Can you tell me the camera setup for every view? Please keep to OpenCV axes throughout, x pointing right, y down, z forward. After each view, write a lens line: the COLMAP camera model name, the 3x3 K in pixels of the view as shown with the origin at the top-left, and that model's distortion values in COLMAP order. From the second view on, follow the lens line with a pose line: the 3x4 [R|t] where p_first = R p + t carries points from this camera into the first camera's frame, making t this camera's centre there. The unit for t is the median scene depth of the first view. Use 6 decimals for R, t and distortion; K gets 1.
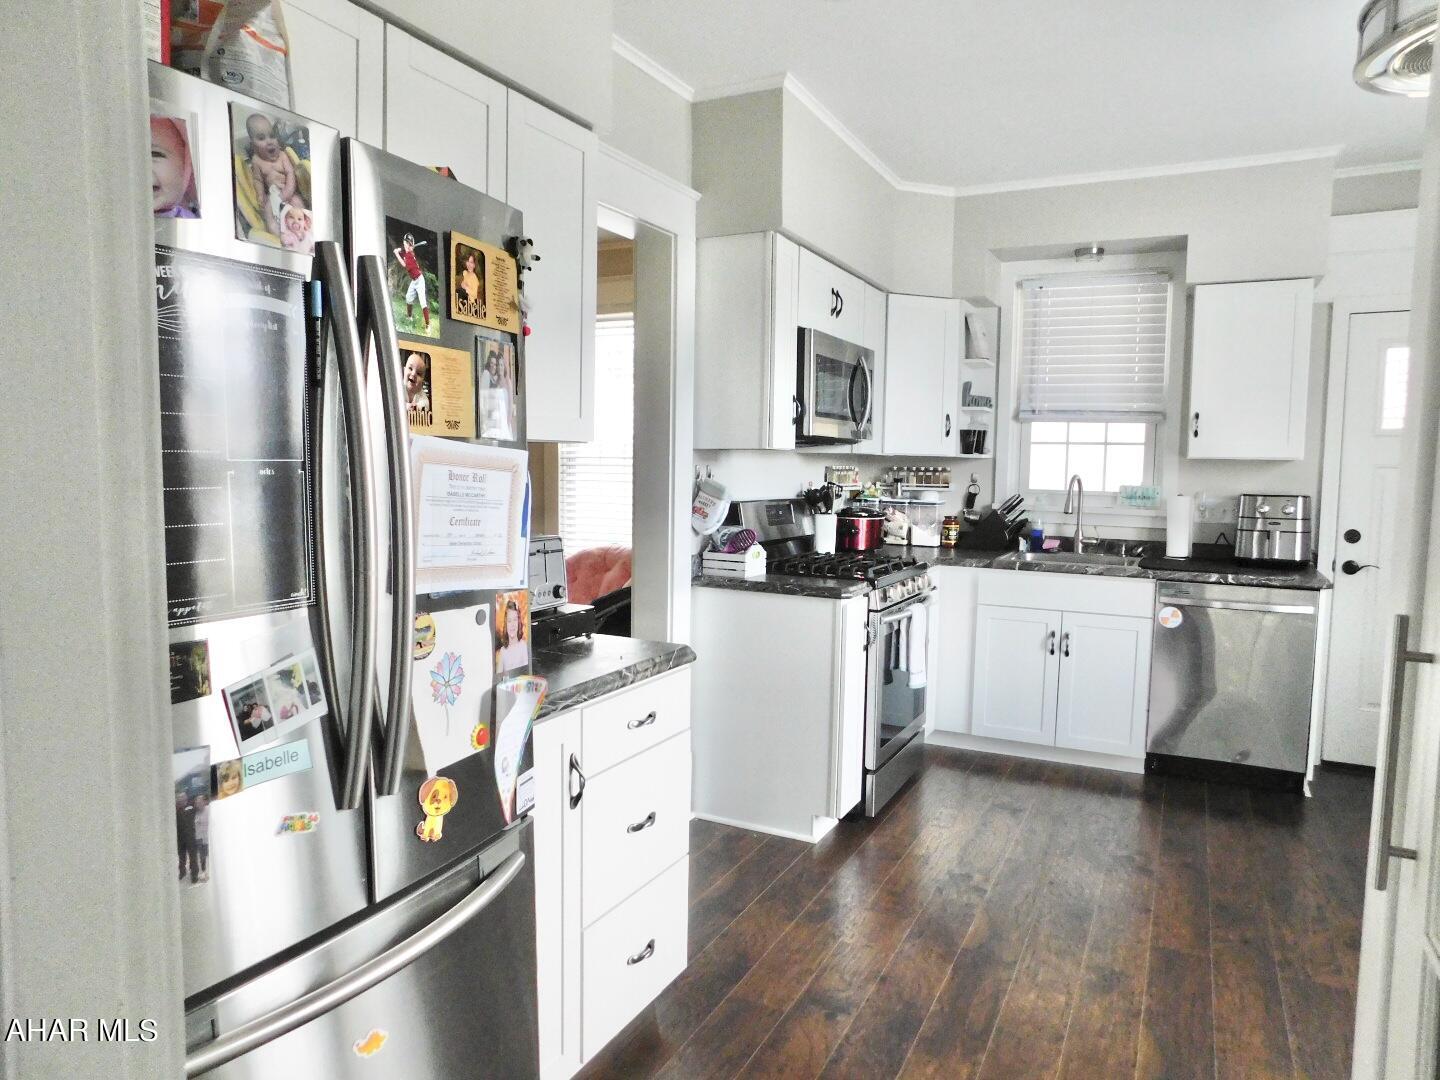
lens RADIAL K [[947.4, 0, 713.8], [0, 947.4, 543.4], [0, 0, 1]] dist [-0.040907, 0.019273]
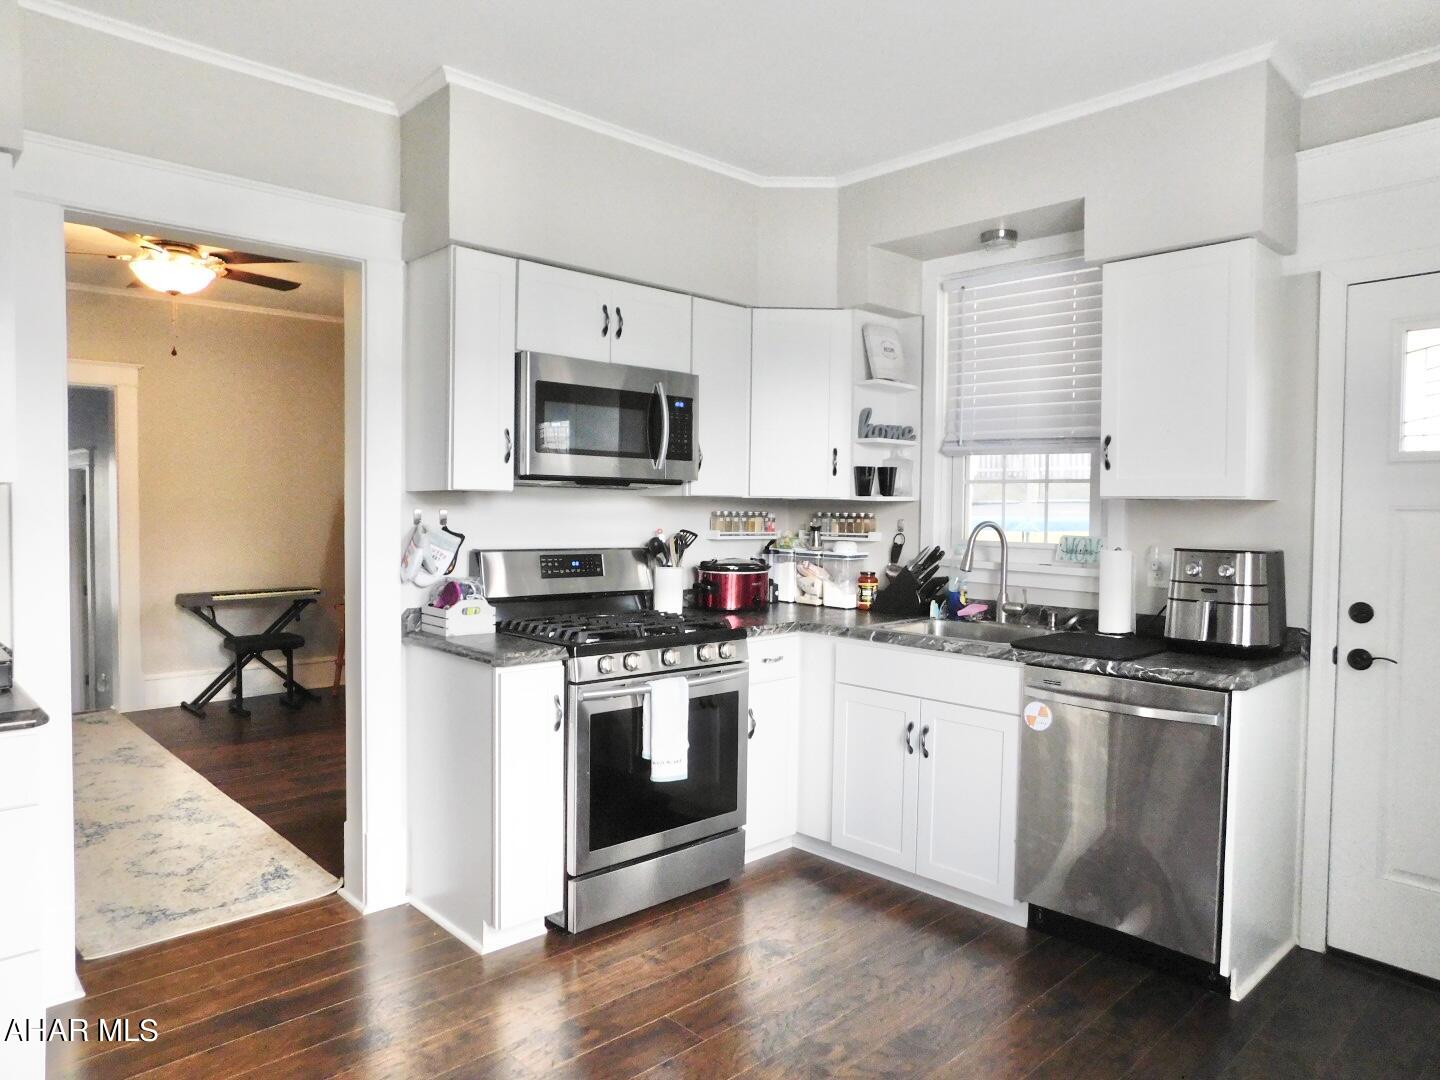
lens RADIAL K [[947.4, 0, 723.1], [0, 947.4, 543.1], [0, 0, 1]] dist [-0.040907, 0.019273]
pose [[0.940659, 0.009795, -0.339212, 0.446761], [-0.028041, 0.998408, -0.048931, -0.011074], [0.338193, 0.055539, 0.939437, 0.199581]]
